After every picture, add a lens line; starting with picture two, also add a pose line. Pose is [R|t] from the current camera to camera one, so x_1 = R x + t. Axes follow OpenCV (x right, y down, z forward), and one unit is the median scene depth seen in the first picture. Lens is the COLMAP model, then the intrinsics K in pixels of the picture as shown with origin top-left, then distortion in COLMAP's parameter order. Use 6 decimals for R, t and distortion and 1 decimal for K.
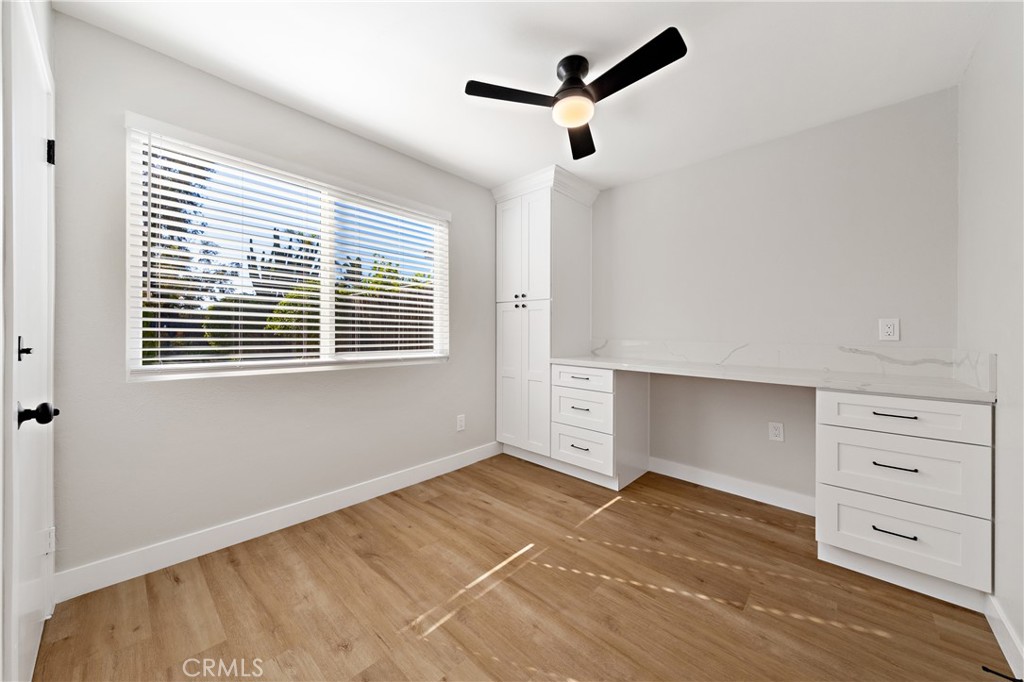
lens RADIAL K [[360.0, 0, 505.5], [0, 360.0, 336.7], [0, 0, 1]] dist [0.006317, -0.000780]
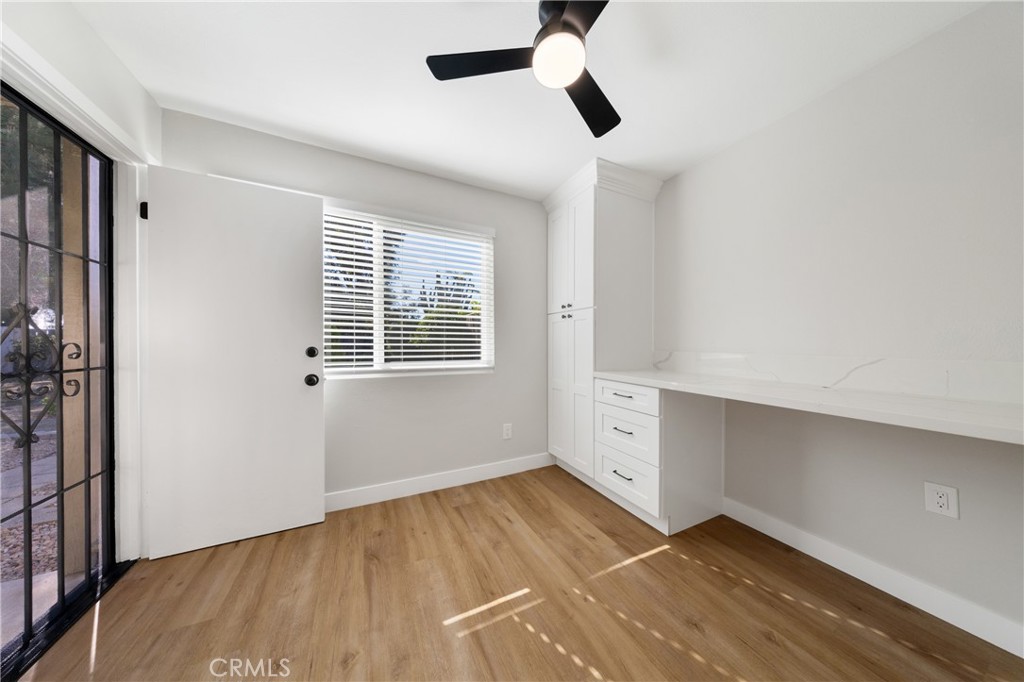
lens RADIAL K [[296.5, 0, 517.9], [0, 296.5, 348.9], [0, 0, 1]] dist [0.004941, -0.000587]
pose [[0.936373, -0.000317, -0.351007, 0.225571], [0.000410, 1.000000, 0.000192, 0.001732], [0.351007, -0.000324, 0.936373, 0.241490]]
